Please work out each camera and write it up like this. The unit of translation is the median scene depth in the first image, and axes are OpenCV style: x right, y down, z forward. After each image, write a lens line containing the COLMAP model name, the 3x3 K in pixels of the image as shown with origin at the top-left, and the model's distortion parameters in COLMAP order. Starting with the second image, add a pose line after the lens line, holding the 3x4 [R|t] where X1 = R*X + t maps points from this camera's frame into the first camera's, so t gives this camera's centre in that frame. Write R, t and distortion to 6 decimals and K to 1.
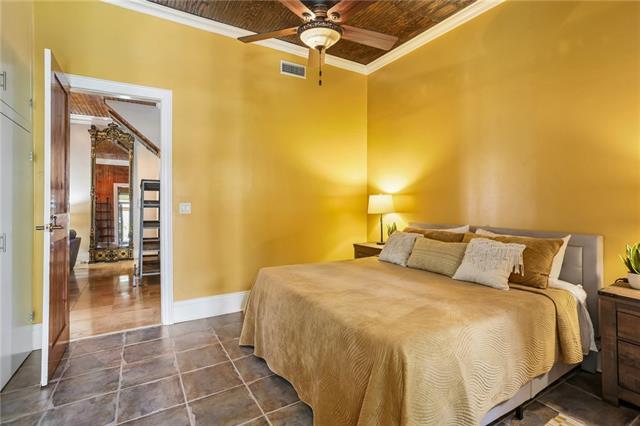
lens RADIAL K [[312.2, 0, 315.9], [0, 312.2, 198.1], [0, 0, 1]] dist [-0.000805, -0.000175]
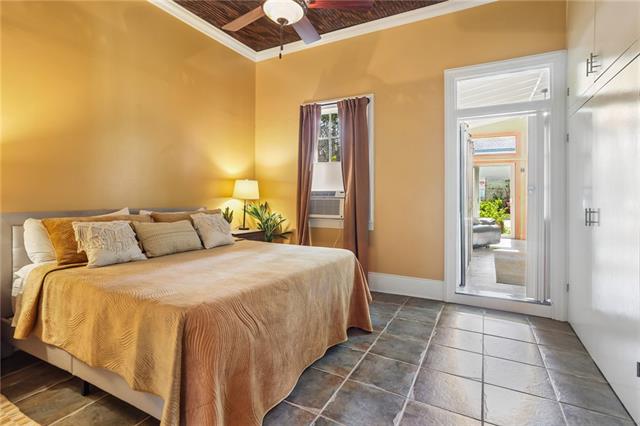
lens RADIAL K [[312.2, 0, 315.9], [0, 312.2, 198.1], [0, 0, 1]] dist [-0.000805, -0.000175]
pose [[-0.504149, 0.002840, 0.863612, -0.941110], [-0.006146, 0.999957, -0.006877, 0.078701], [-0.863595, -0.008774, -0.504110, 1.488985]]
